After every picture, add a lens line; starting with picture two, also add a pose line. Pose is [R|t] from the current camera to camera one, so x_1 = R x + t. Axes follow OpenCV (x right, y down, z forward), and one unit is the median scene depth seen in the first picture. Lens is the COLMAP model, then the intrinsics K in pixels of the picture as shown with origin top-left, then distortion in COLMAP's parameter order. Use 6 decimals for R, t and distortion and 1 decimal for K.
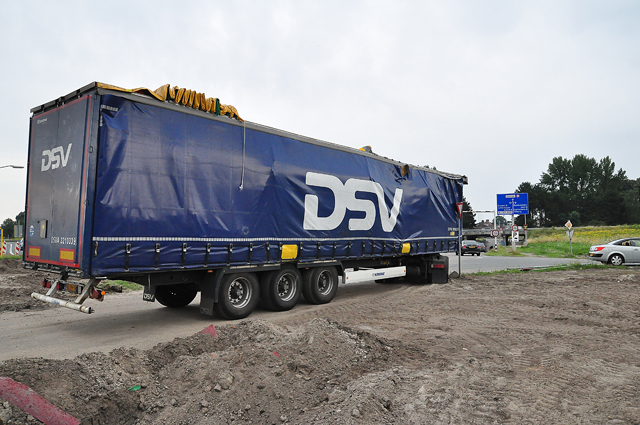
lens RADIAL K [[468.9, 0, 320.0], [0, 468.9, 212.5], [0, 0, 1]] dist [-0.149266, 0.141084]
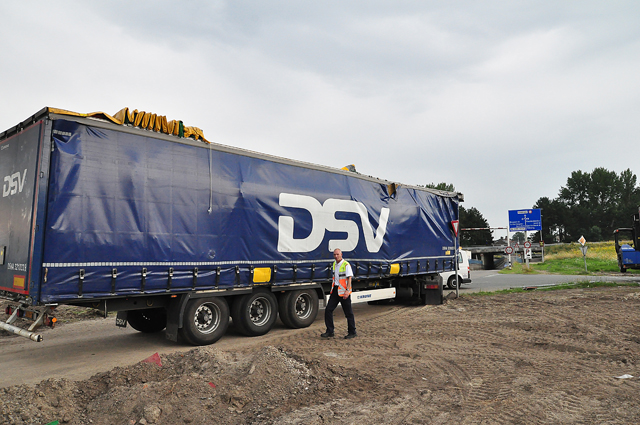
lens RADIAL K [[468.9, 0, 320.0], [0, 468.9, 212.5], [0, 0, 1]] dist [-0.149266, 0.141084]
pose [[0.998972, -0.018125, -0.041559, 0.106607], [0.016370, 0.998975, -0.042209, -0.003351], [0.042282, 0.041486, 0.998244, 0.032553]]
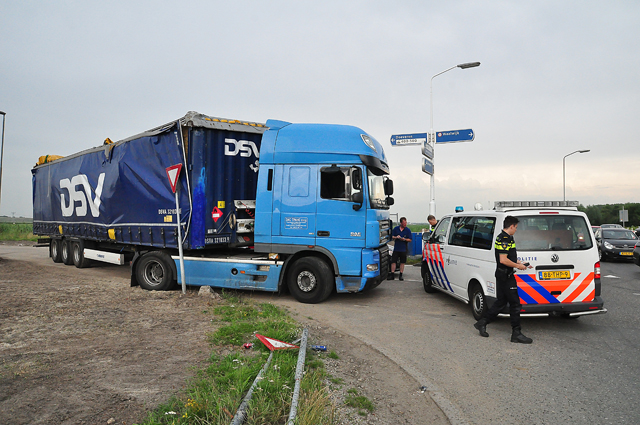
lens RADIAL K [[468.9, 0, 320.0], [0, 468.9, 212.5], [0, 0, 1]] dist [-0.149266, 0.141084]
pose [[-0.068727, -0.029472, -0.997200, 1.602713], [0.033087, 0.998946, -0.031804, 0.113369], [0.997087, -0.035180, -0.067680, 2.210330]]
